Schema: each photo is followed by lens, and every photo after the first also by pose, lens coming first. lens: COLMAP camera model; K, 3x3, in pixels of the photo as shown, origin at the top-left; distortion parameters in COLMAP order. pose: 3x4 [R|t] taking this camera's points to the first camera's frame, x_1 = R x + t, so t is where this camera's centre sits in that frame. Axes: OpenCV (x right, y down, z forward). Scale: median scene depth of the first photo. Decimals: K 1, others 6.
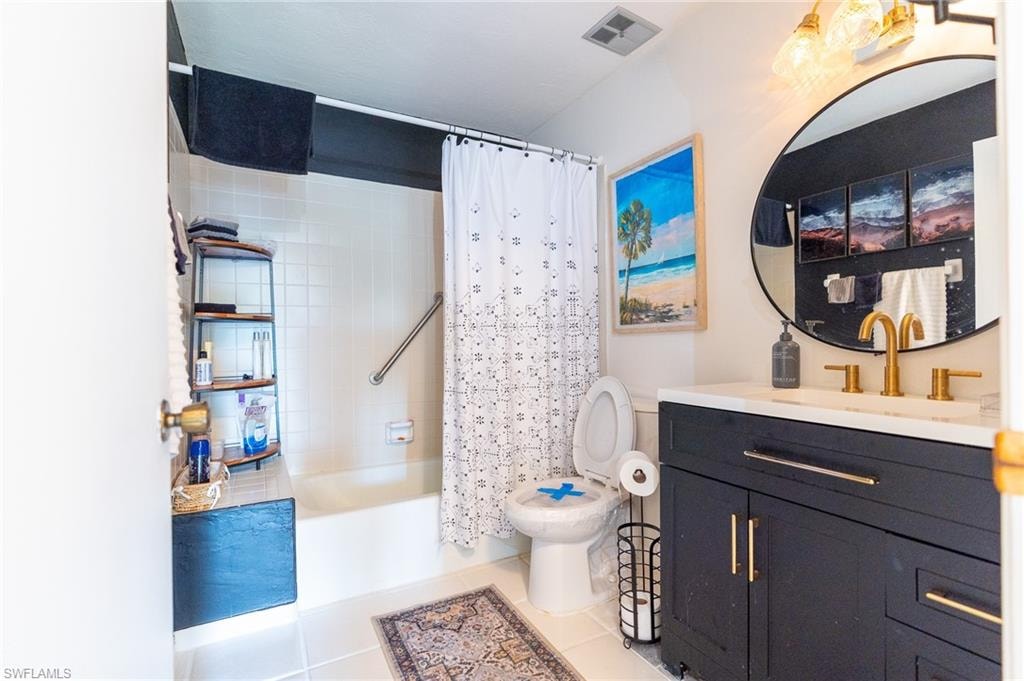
lens RADIAL K [[464.8, 0, 514.7], [0, 464.8, 344.0], [0, 0, 1]] dist [-0.004808, 0.000421]
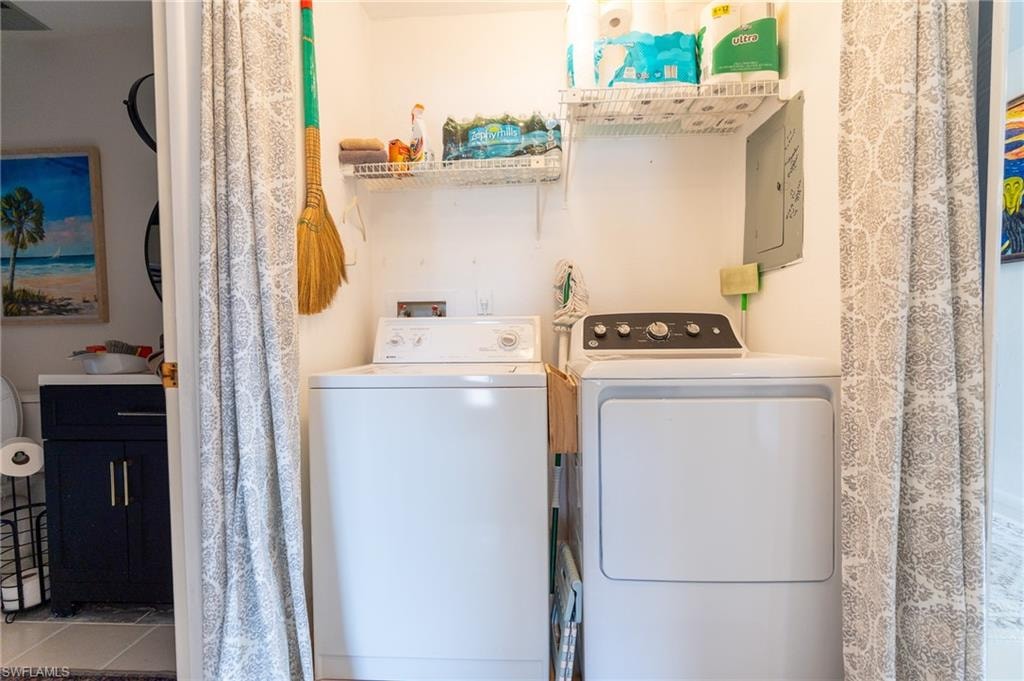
lens RADIAL K [[464.8, 0, 514.7], [0, 464.8, 344.0], [0, 0, 1]] dist [-0.004808, 0.000421]
pose [[0.528697, -0.022025, 0.848525, -0.022872], [0.011260, 0.999757, 0.018934, 0.009872], [-0.848736, -0.000456, 0.528816, -0.417095]]
